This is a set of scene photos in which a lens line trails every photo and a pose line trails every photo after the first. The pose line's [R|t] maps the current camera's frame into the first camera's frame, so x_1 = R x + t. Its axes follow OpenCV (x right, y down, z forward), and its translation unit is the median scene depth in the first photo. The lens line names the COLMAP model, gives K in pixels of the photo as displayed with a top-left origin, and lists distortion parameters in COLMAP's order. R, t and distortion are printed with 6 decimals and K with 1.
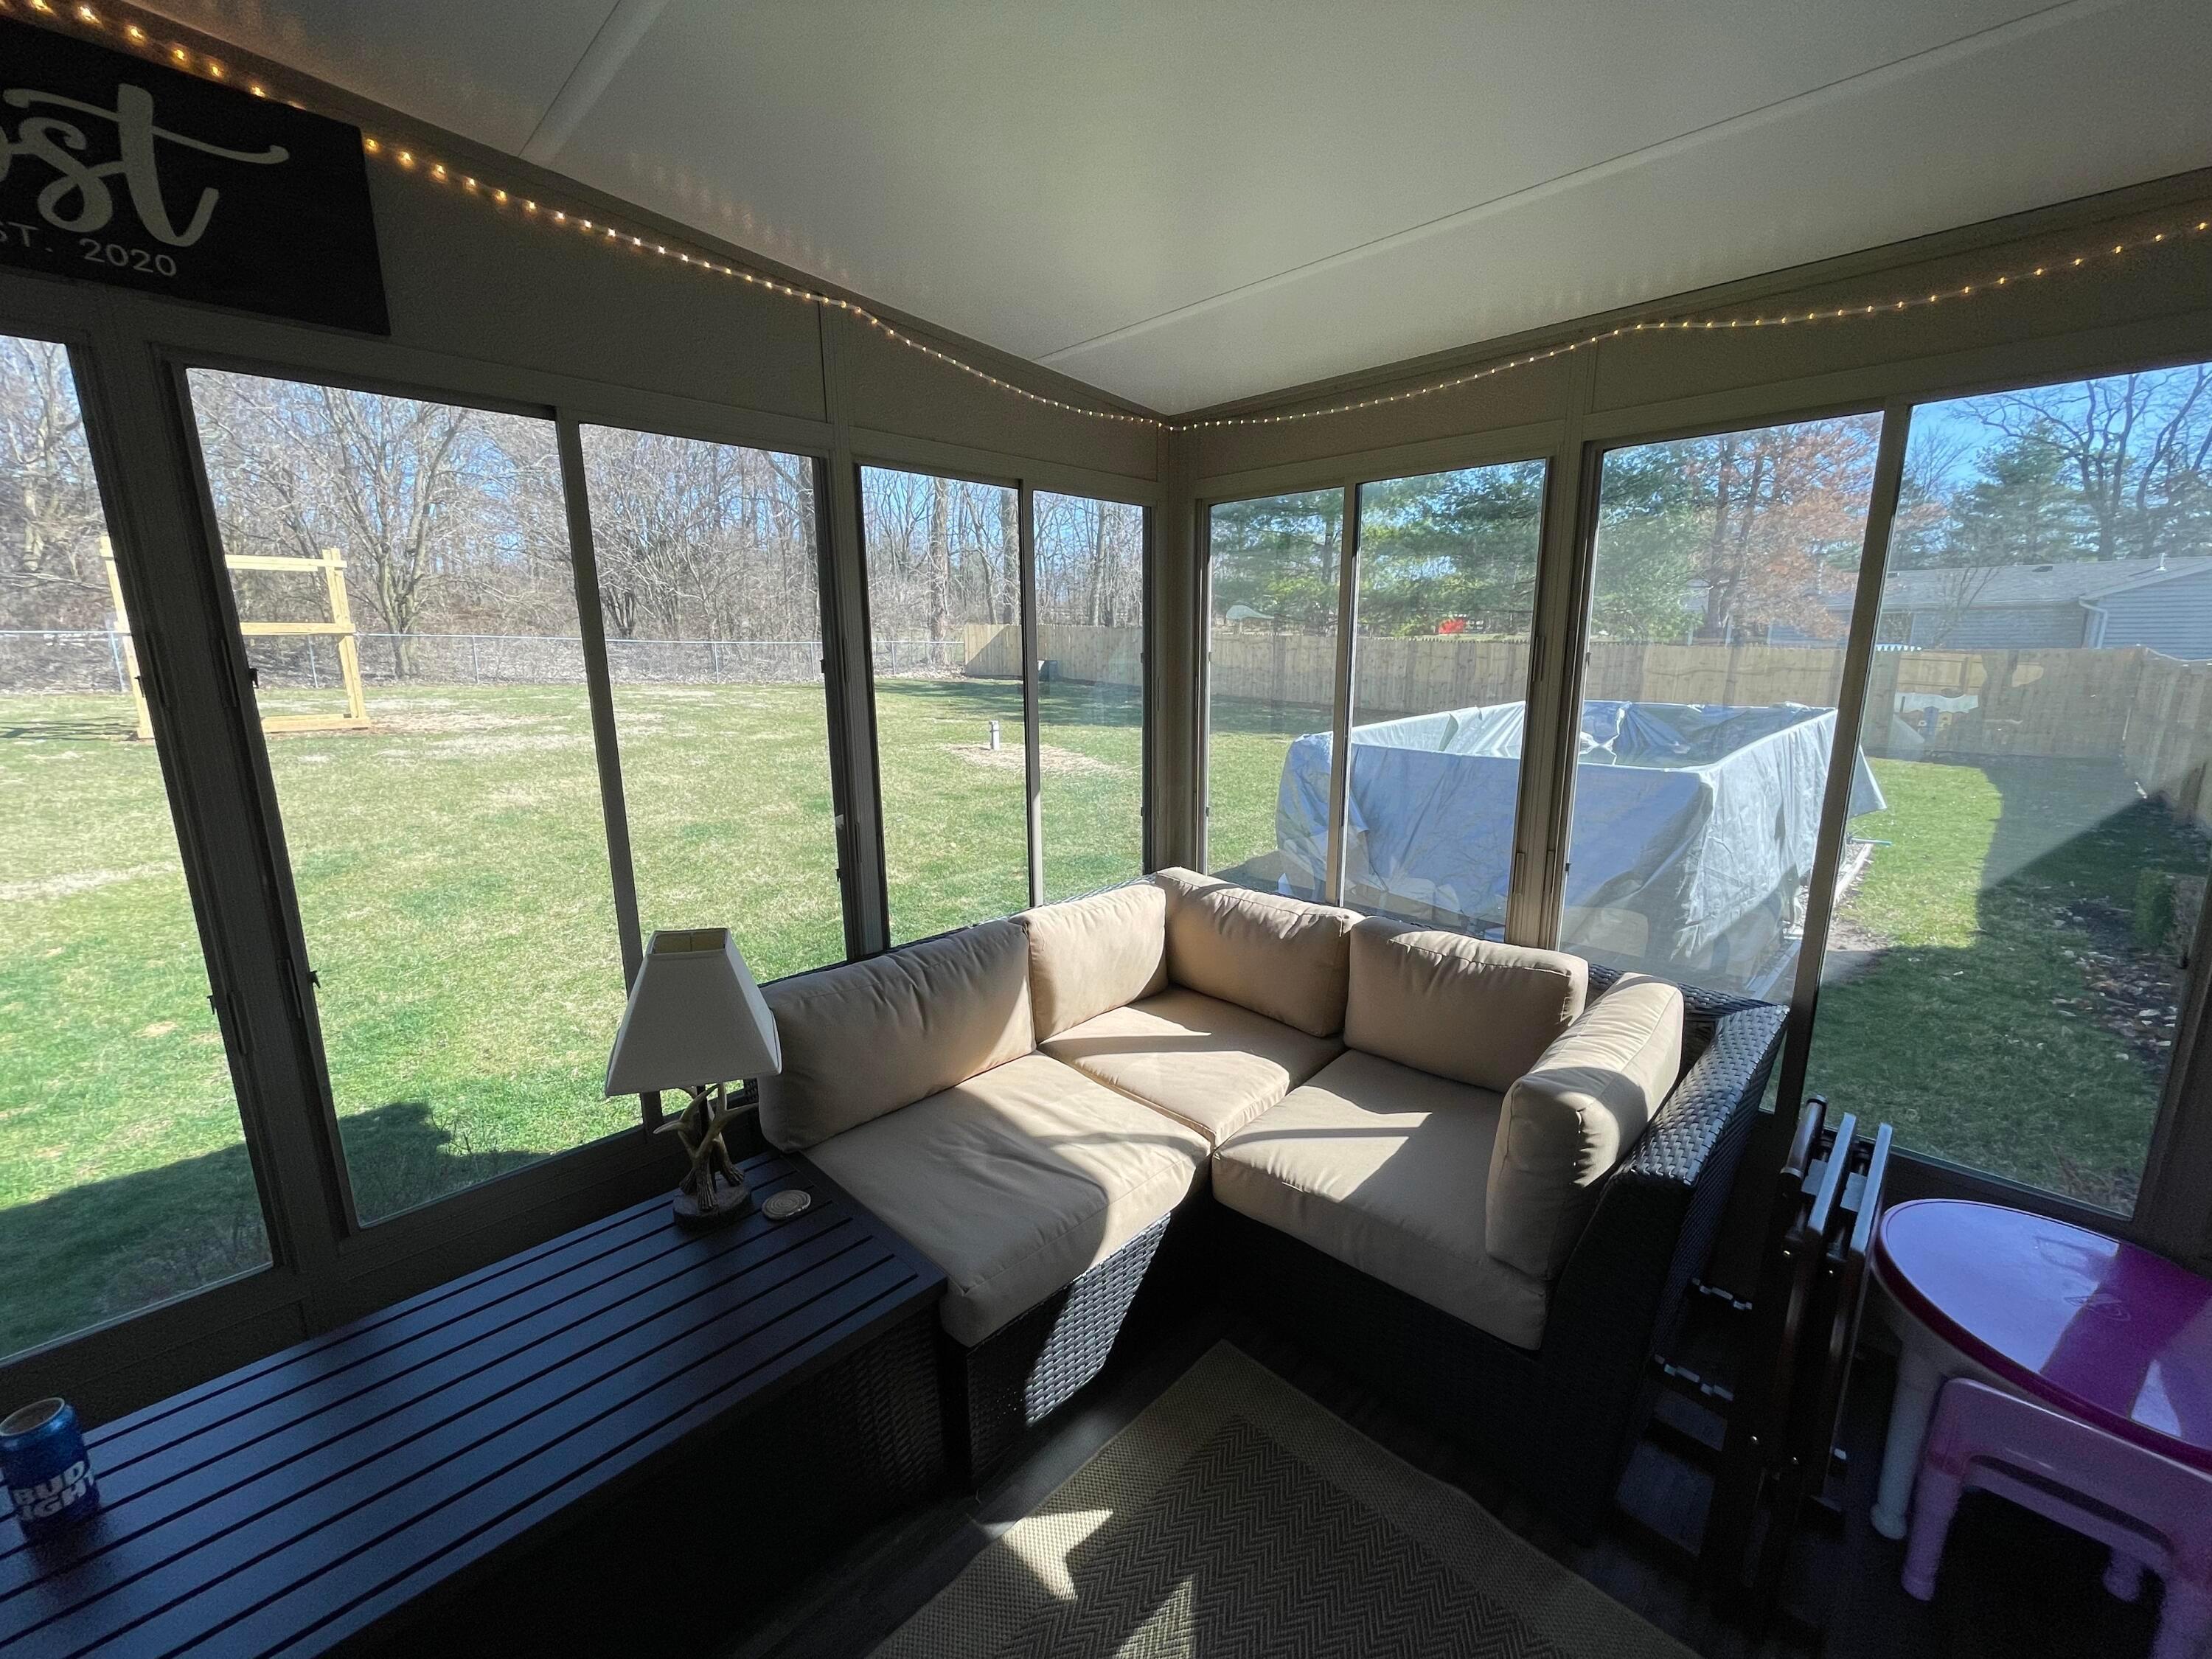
lens RADIAL K [[884.7, 0, 1101.8], [0, 884.7, 832.2], [0, 0, 1]] dist [-0.001137, -0.000148]
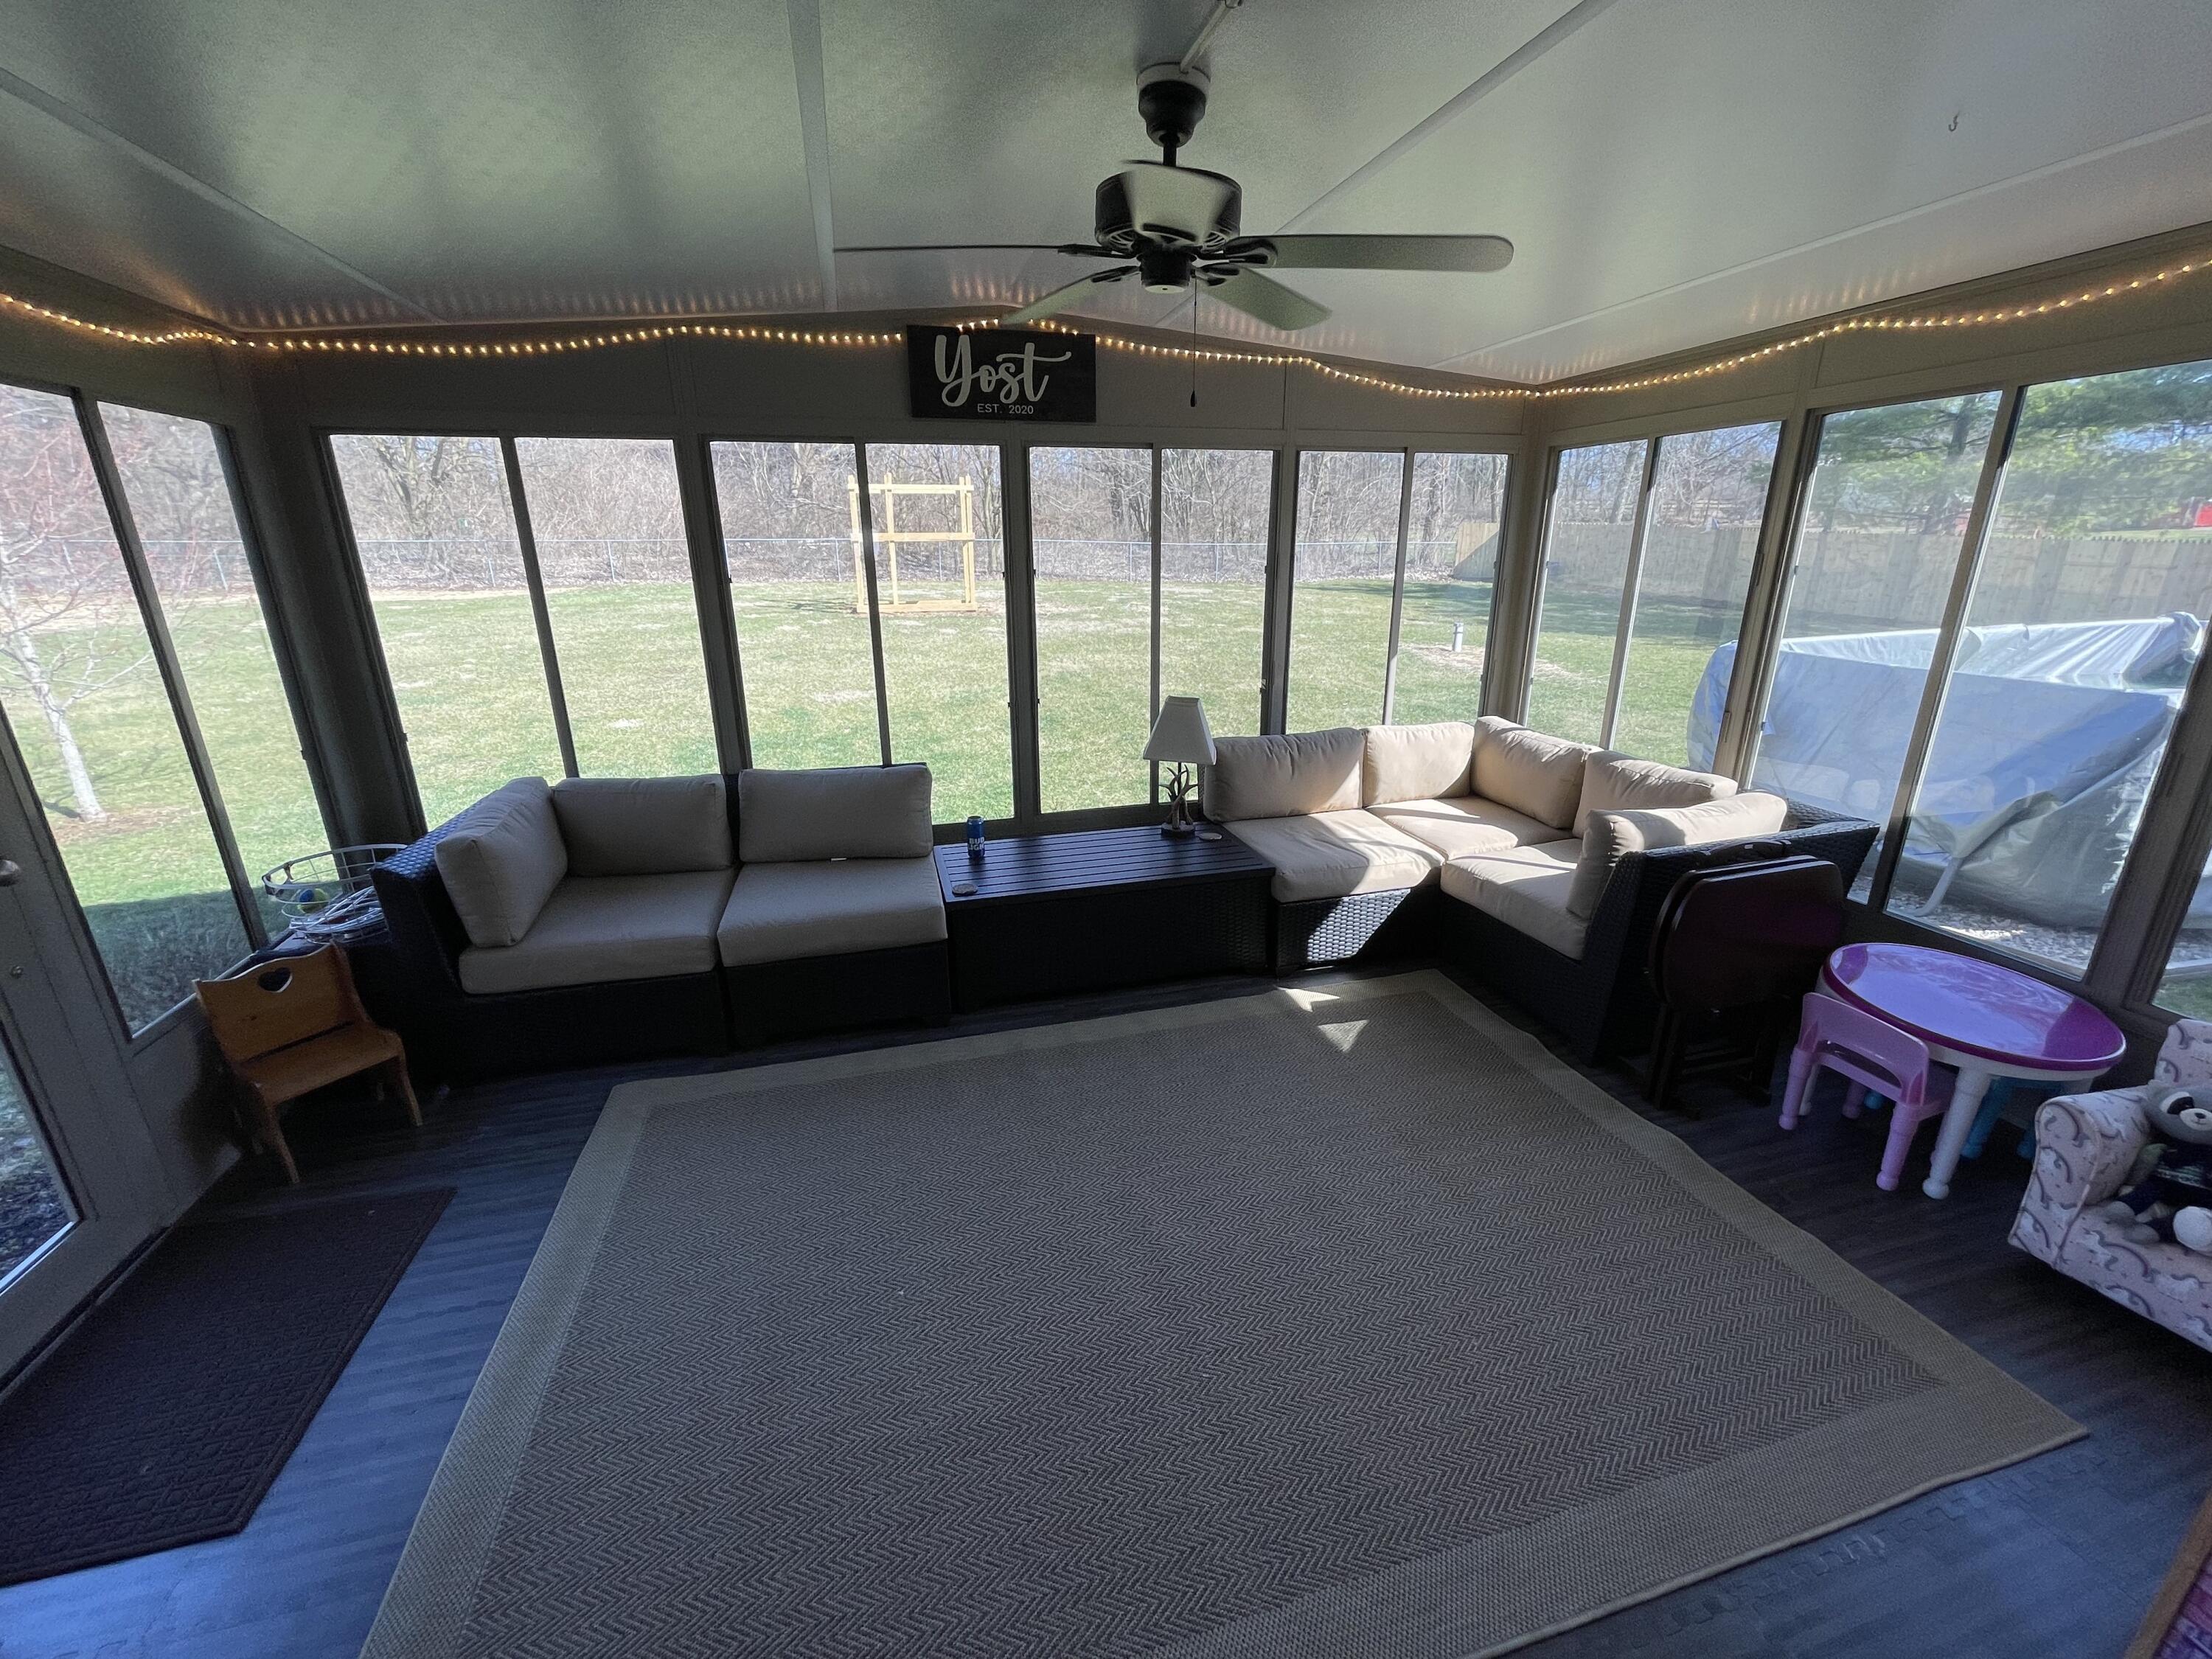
lens RADIAL K [[884.7, 0, 1101.8], [0, 884.7, 832.2], [0, 0, 1]] dist [-0.001137, -0.000148]
pose [[0.863219, 0.152105, -0.481371, 0.318642], [-0.100261, 0.986190, 0.131825, 0.124024], [0.494774, -0.065531, 0.866547, -0.698413]]
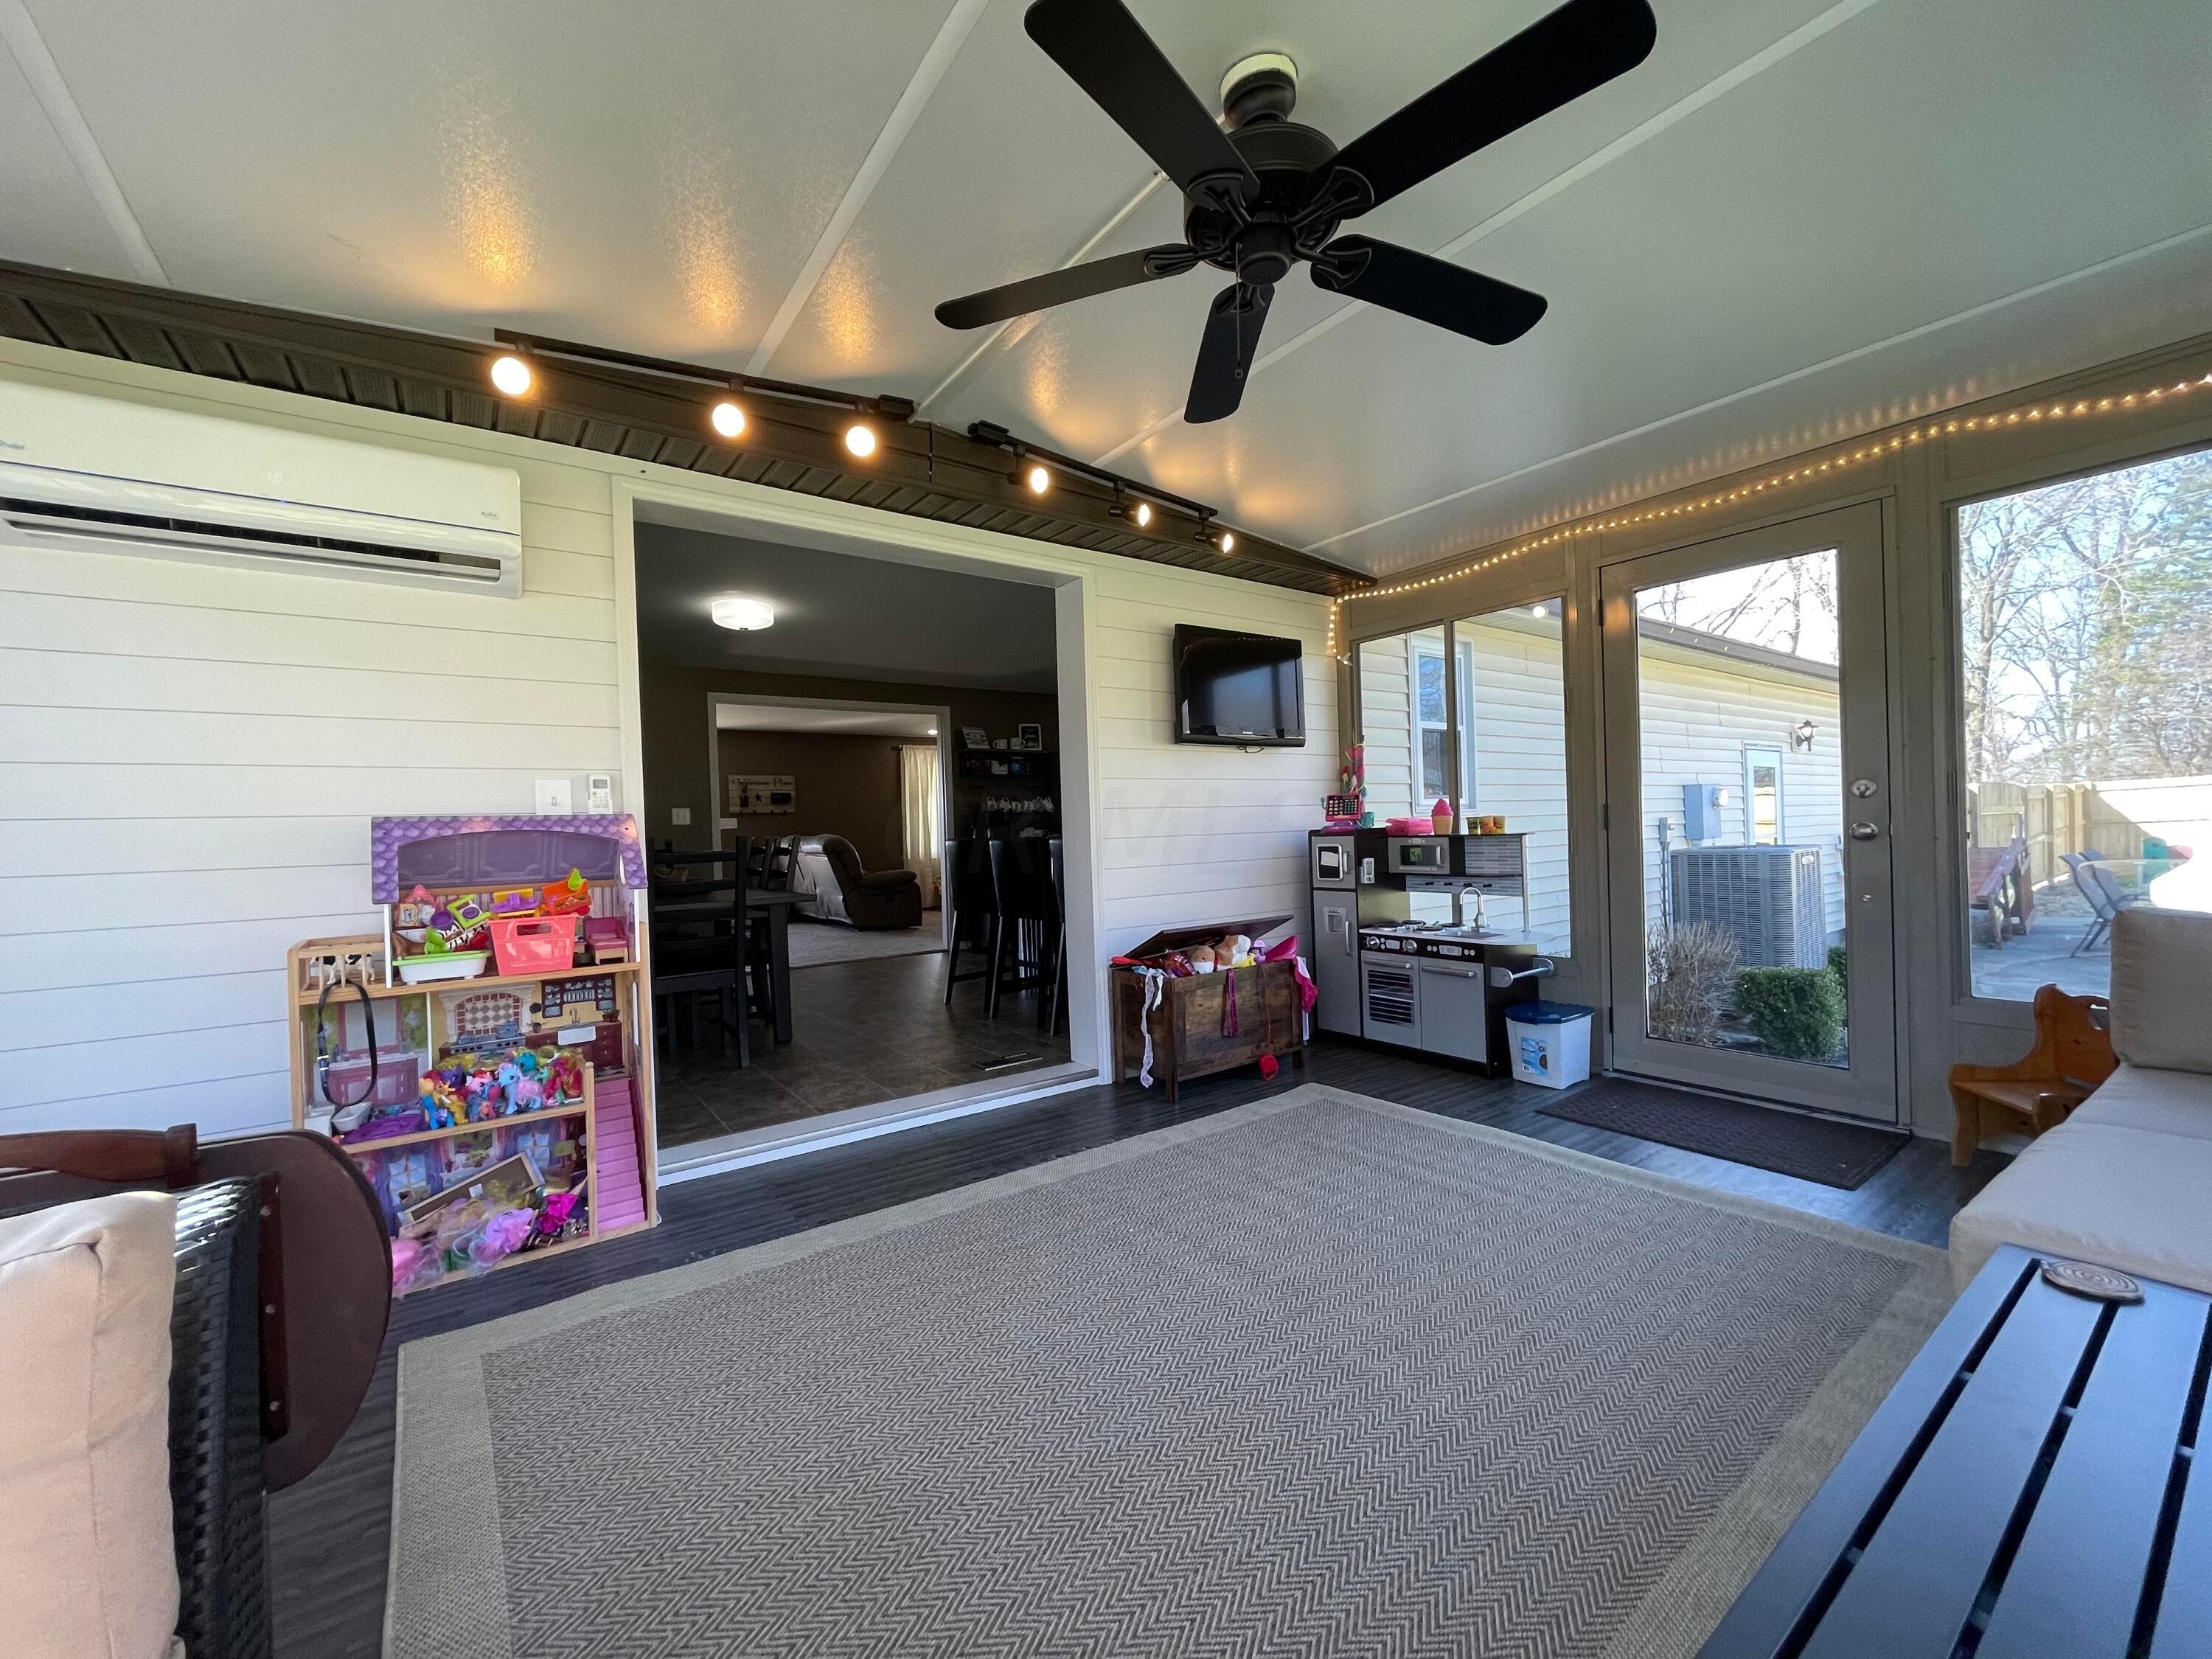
lens RADIAL K [[884.7, 0, 1101.8], [0, 884.7, 832.2], [0, 0, 1]] dist [-0.001137, -0.000148]
pose [[-0.984951, 0.039950, 0.168152, -0.051174], [0.075269, 0.974960, 0.209257, 0.022948], [-0.155581, 0.218764, -0.963295, 0.860882]]
